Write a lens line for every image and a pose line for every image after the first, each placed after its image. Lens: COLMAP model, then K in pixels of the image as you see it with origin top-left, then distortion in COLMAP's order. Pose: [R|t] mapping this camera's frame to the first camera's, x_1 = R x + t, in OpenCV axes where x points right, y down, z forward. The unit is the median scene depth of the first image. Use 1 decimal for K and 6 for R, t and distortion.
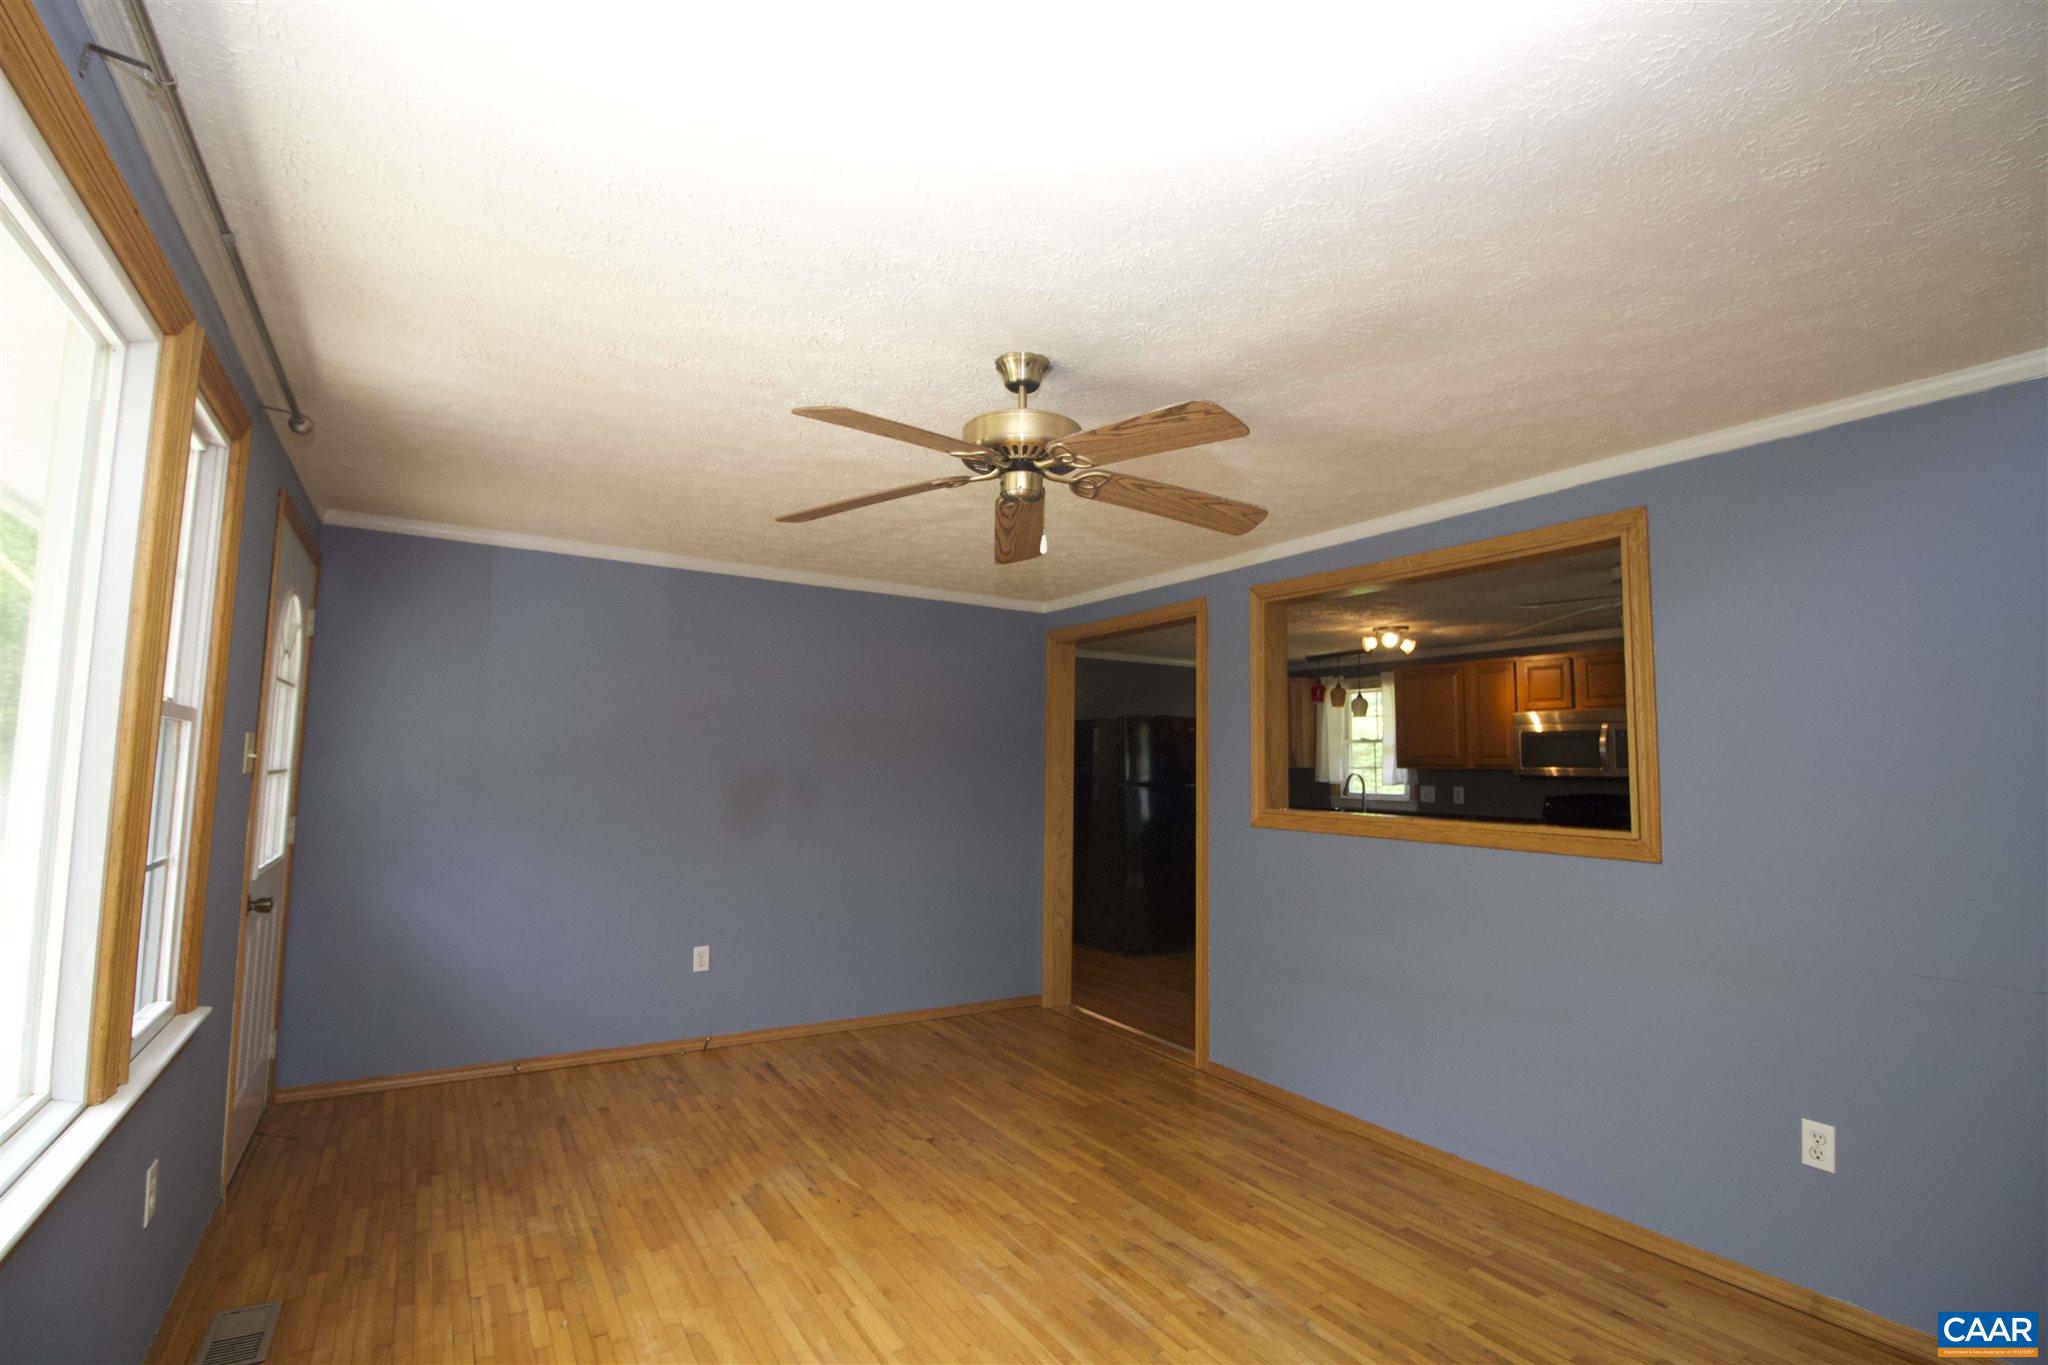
lens RADIAL K [[940.3, 0, 1024.0], [0, 940.3, 682.5], [0, 0, 1]] dist [-0.029308, -0.000498]
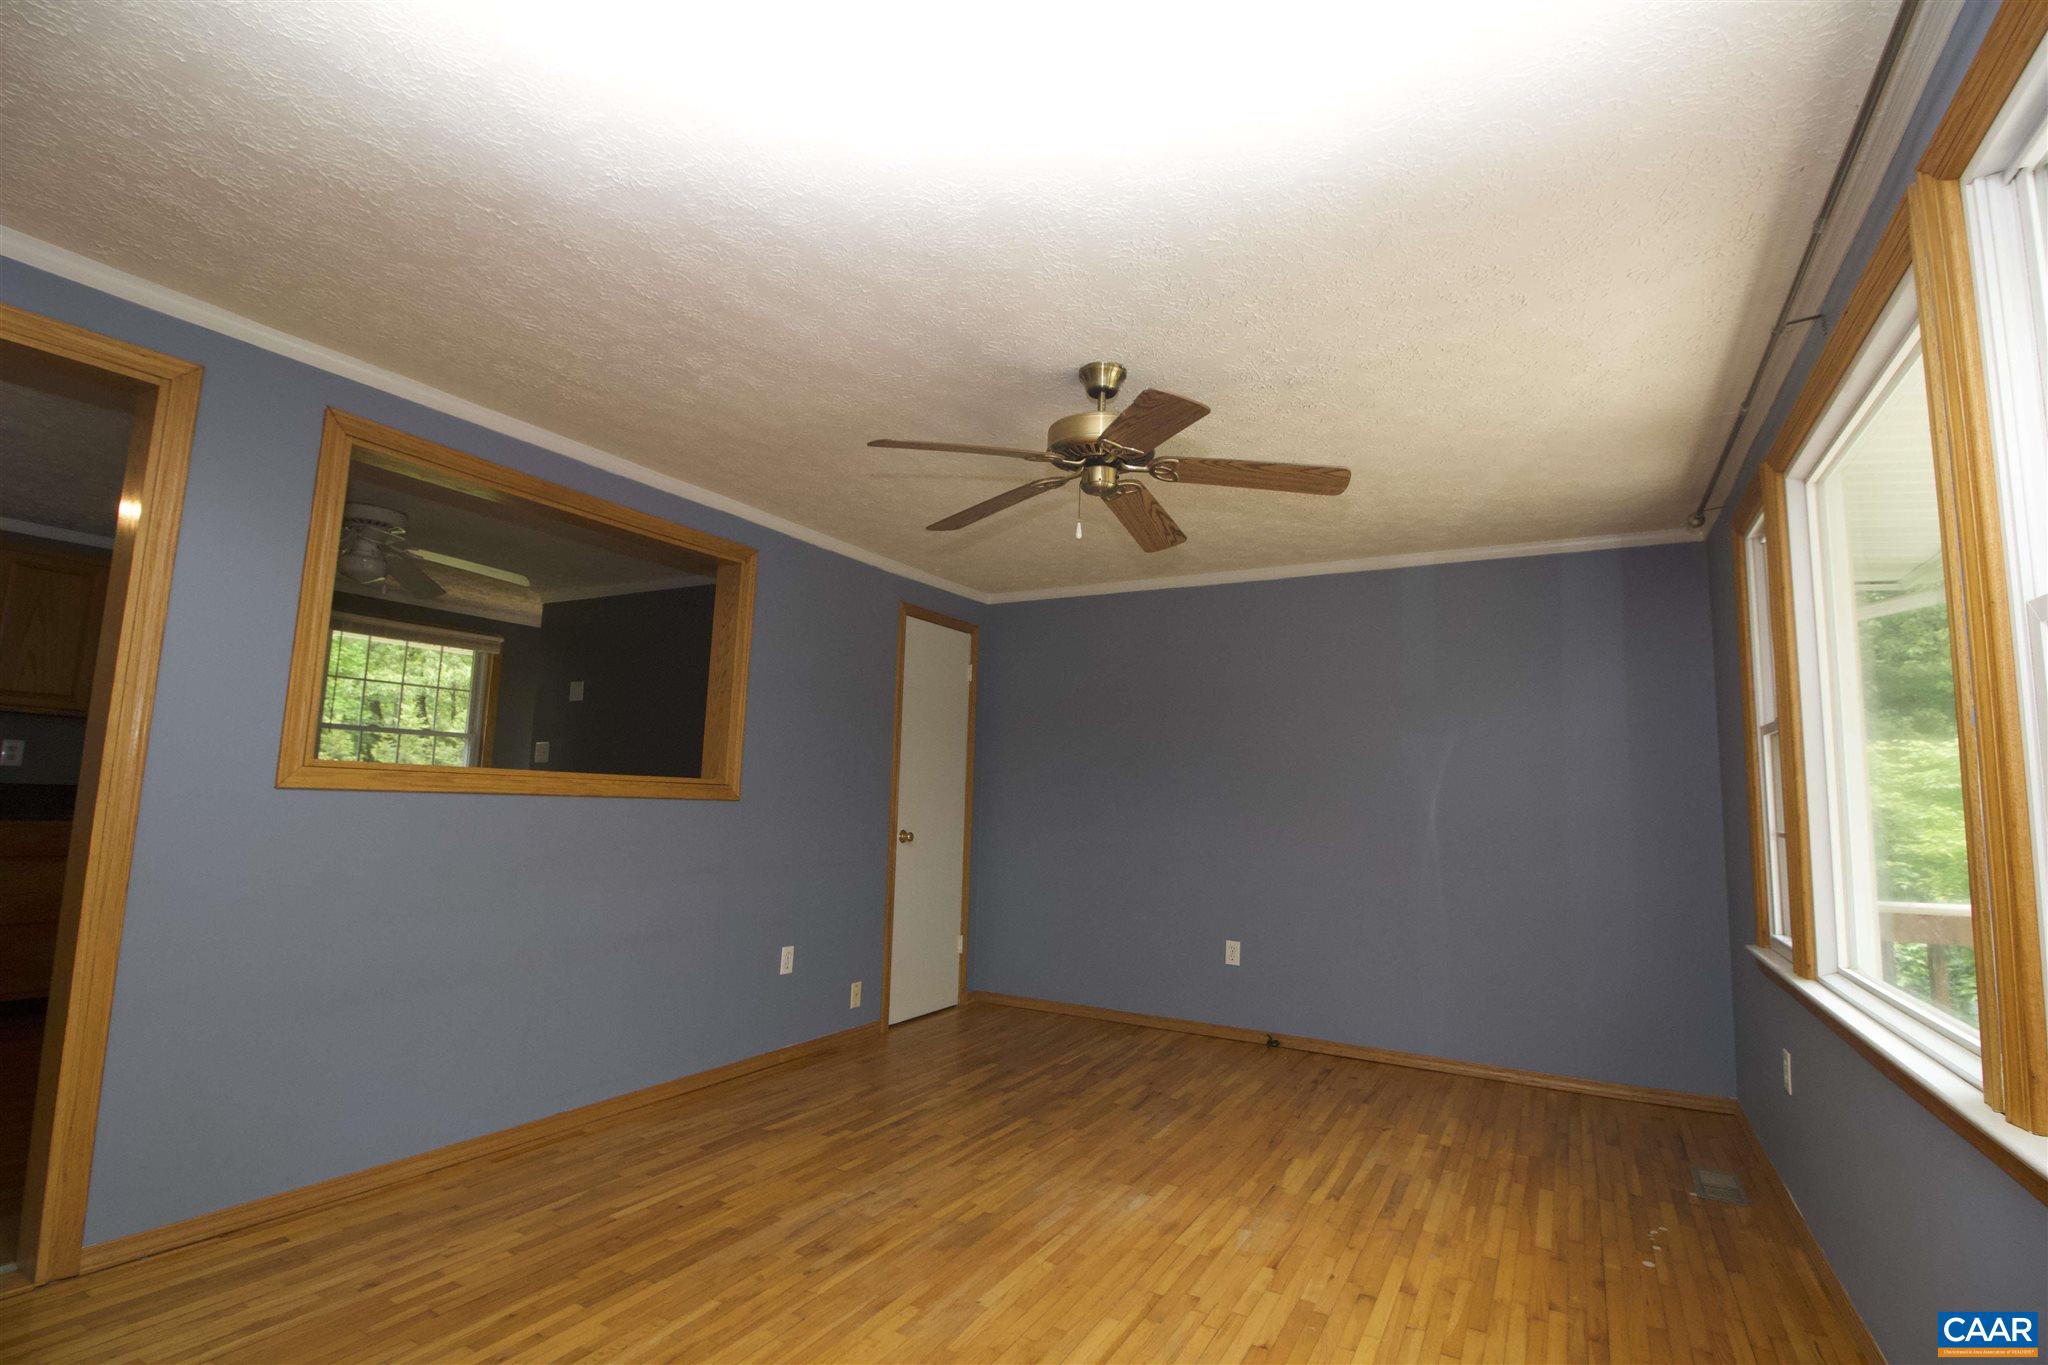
lens RADIAL K [[940.3, 0, 1024.0], [0, 940.3, 682.5], [0, 0, 1]] dist [-0.029308, -0.000498]
pose [[-0.470345, 0.071300, 0.879597, -0.803098], [-0.117344, 0.982827, -0.142415, 0.174743], [-0.874646, -0.170200, -0.453901, 1.325122]]
